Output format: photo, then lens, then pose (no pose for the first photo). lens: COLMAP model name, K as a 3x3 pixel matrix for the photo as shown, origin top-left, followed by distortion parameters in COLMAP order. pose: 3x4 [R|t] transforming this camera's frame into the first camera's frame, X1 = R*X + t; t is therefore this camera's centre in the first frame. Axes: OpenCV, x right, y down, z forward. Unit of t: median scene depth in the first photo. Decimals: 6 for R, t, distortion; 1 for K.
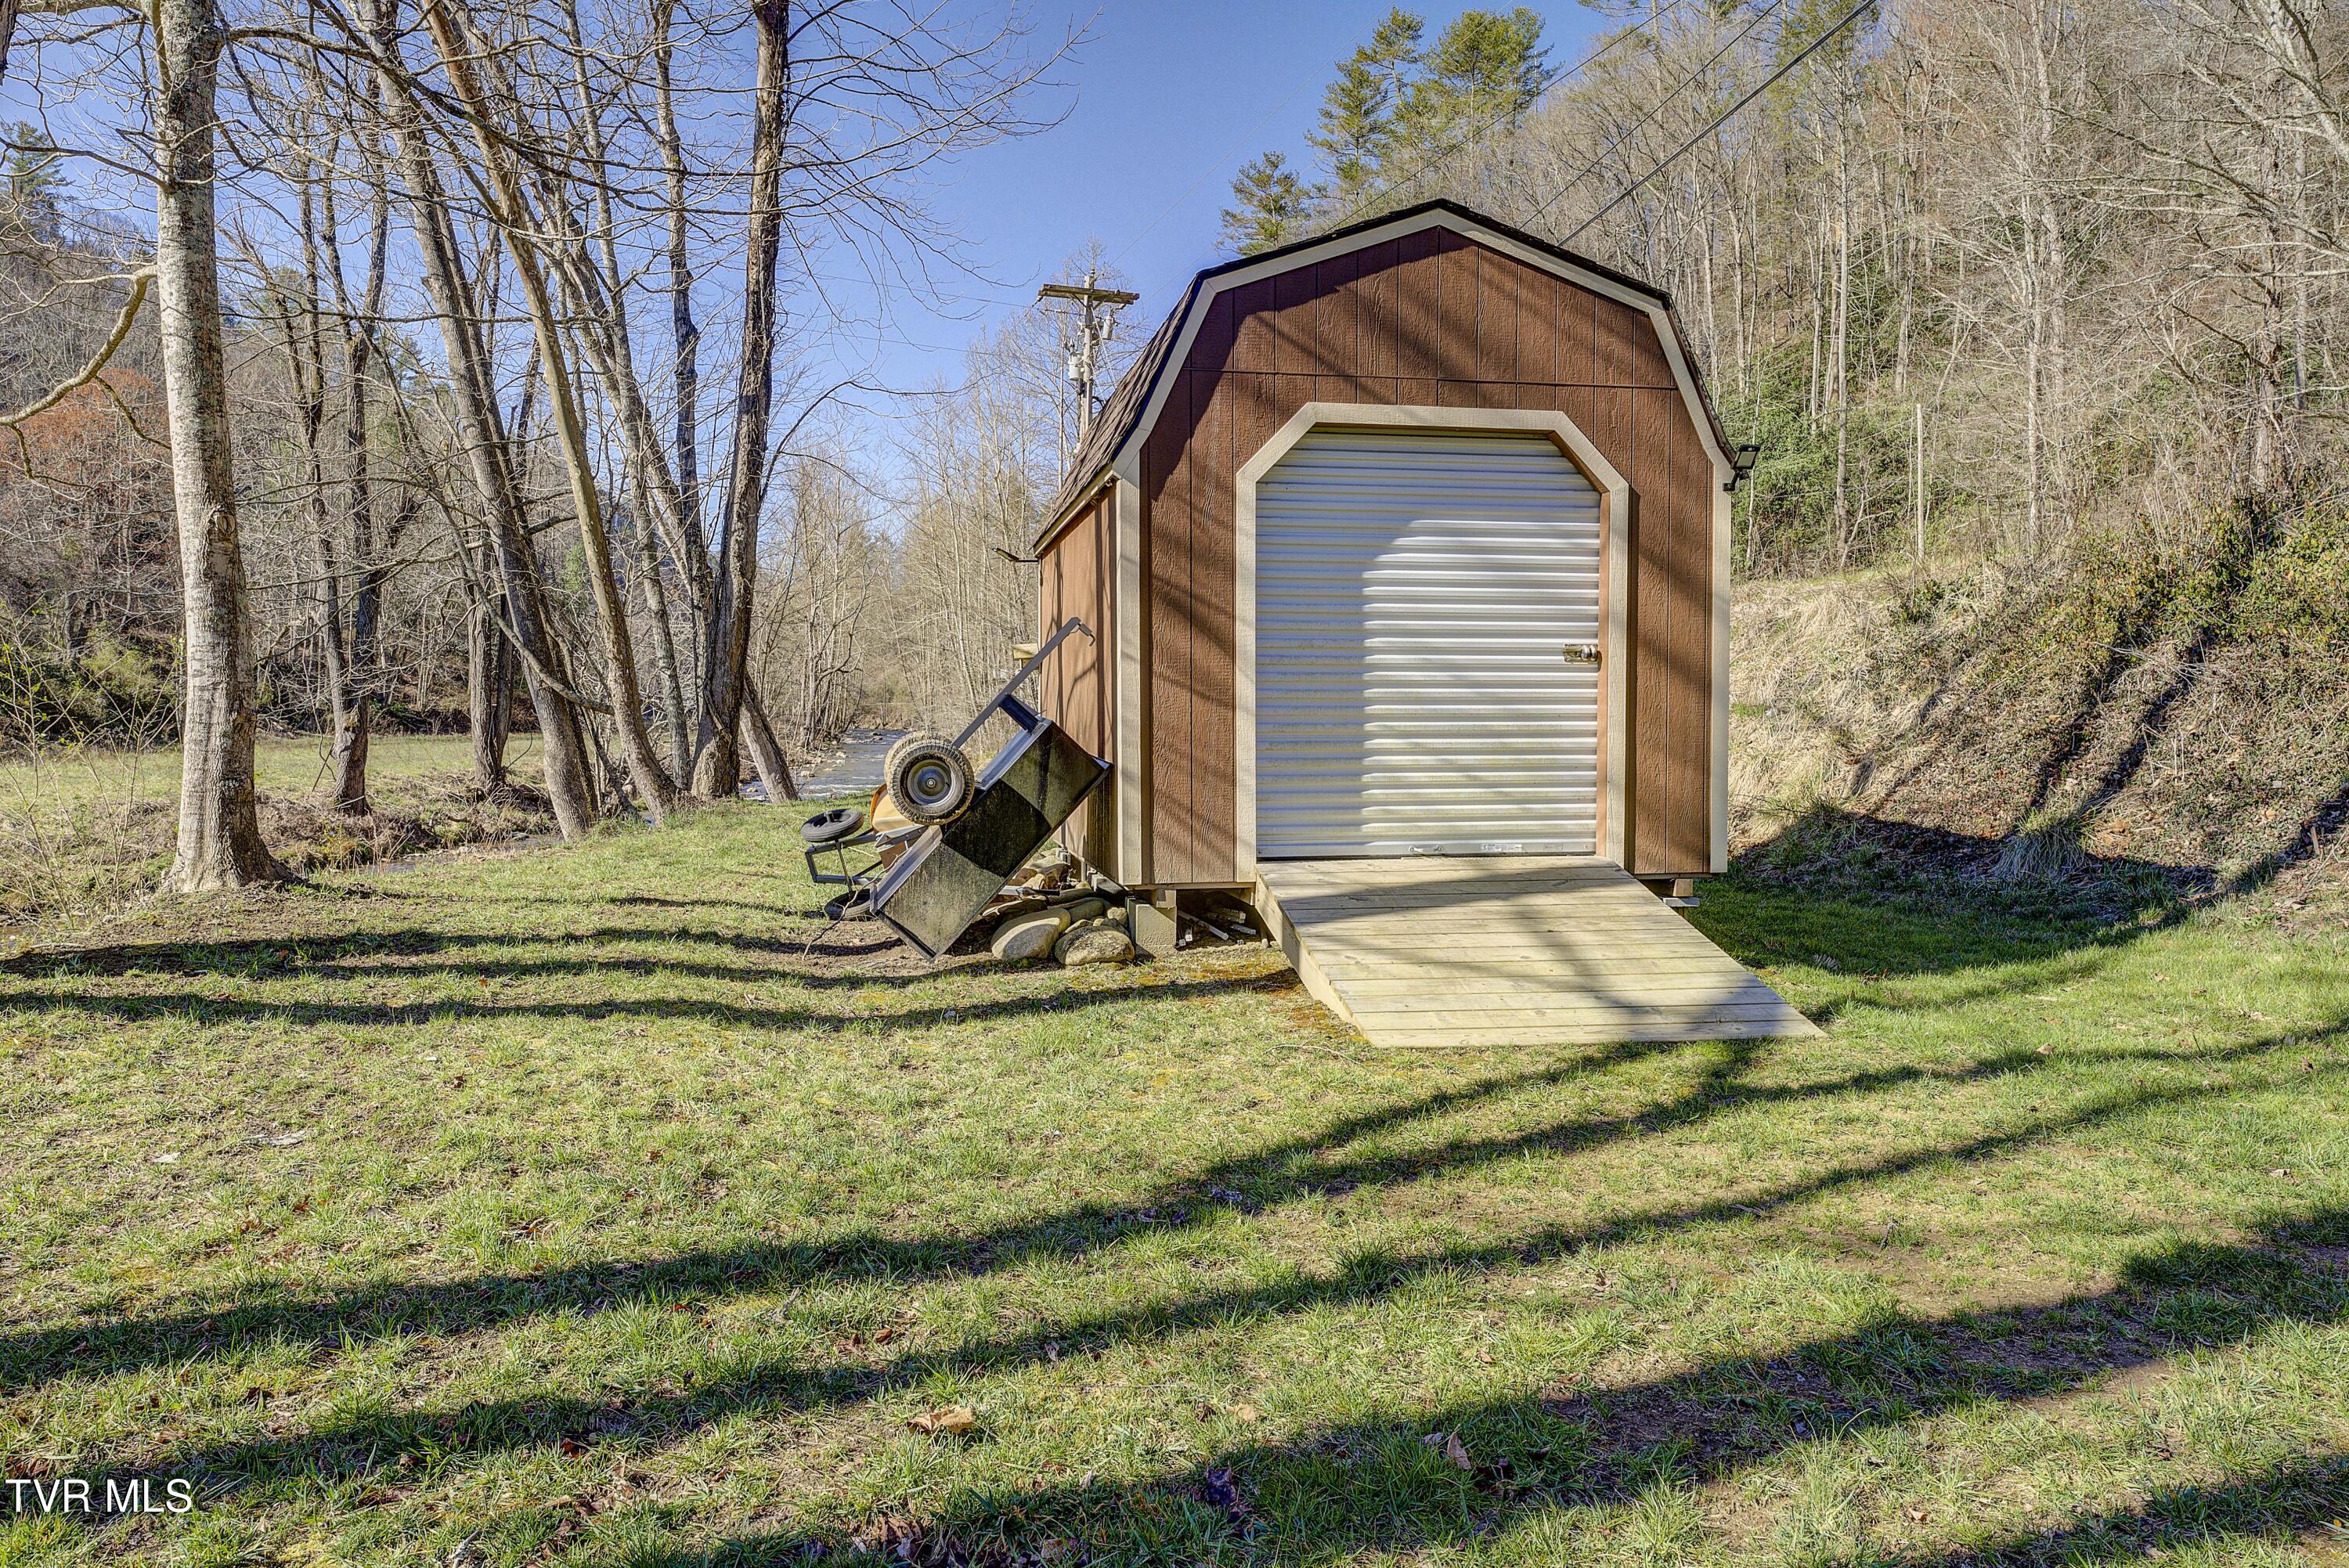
lens RADIAL K [[1525.4, 0, 1176.4], [0, 1525.4, 780.9], [0, 0, 1]] dist [0.034201, -0.004595]
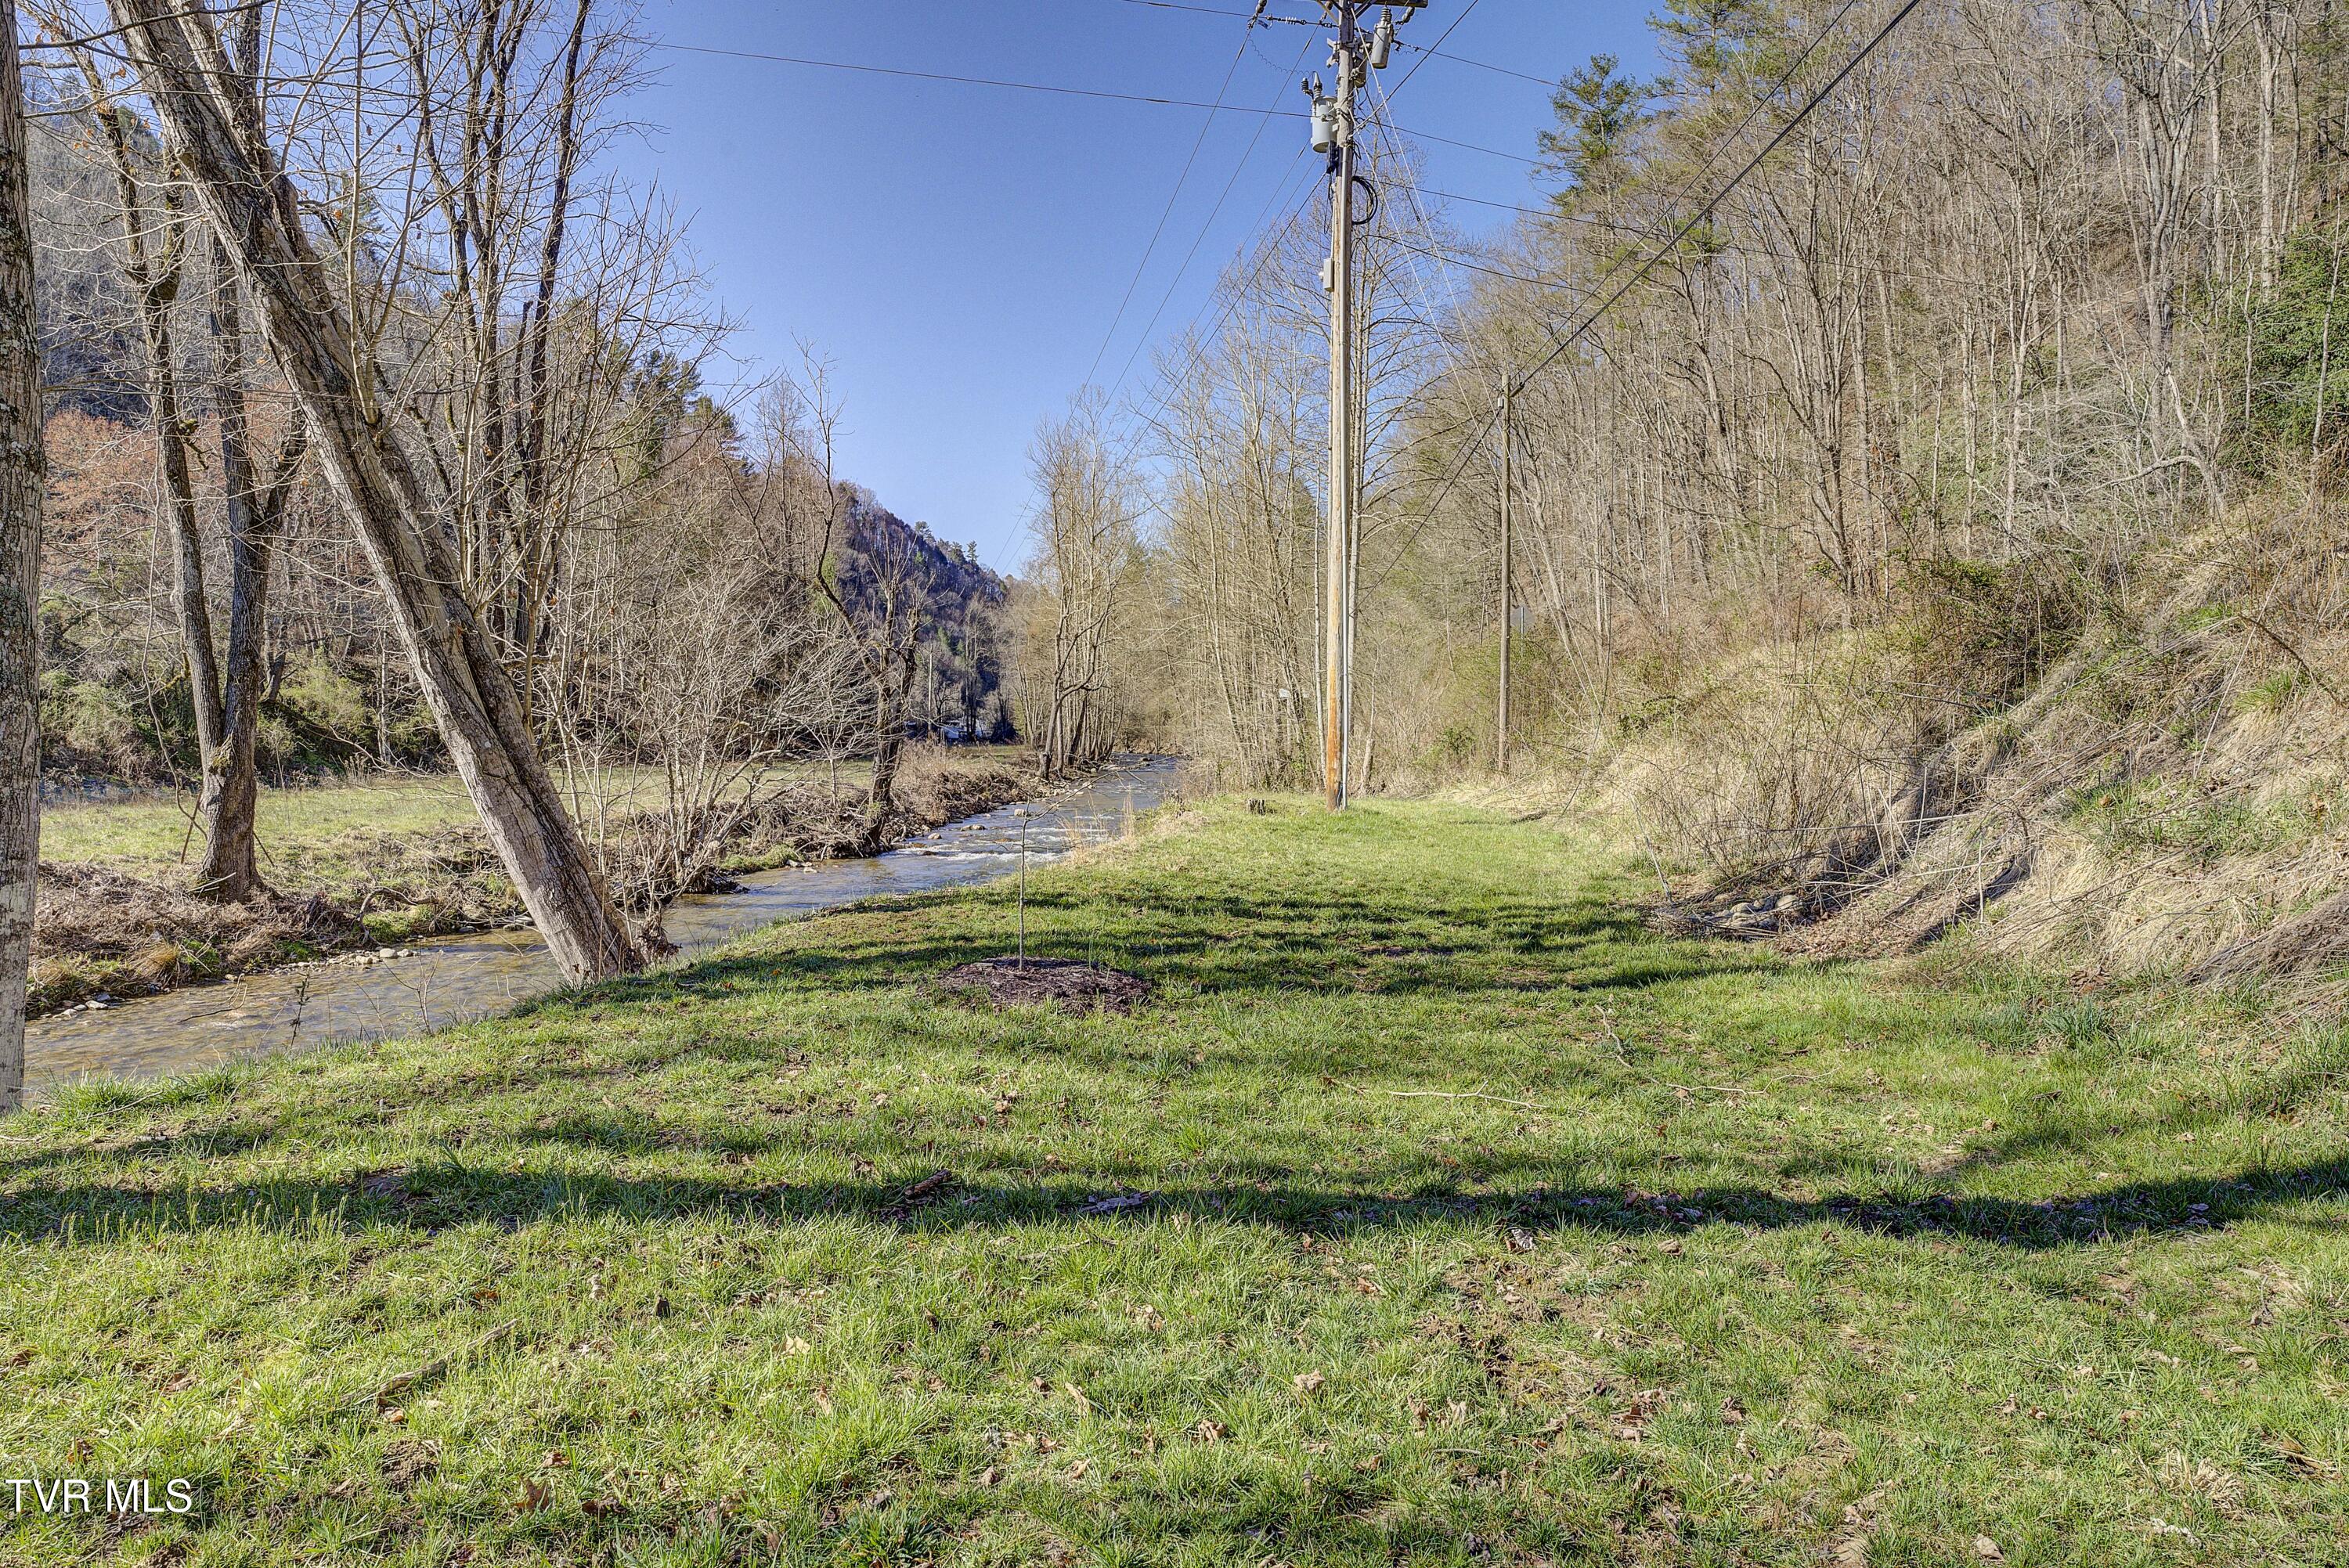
lens RADIAL K [[1525.4, 0, 1177.3], [0, 1525.4, 783.8], [0, 0, 1]] dist [0.034201, -0.004595]
pose [[0.981611, -0.001208, -0.190886, -0.010420], [-0.001416, 0.999906, -0.013611, -0.018806], [0.190885, 0.013631, 0.981518, 0.409303]]
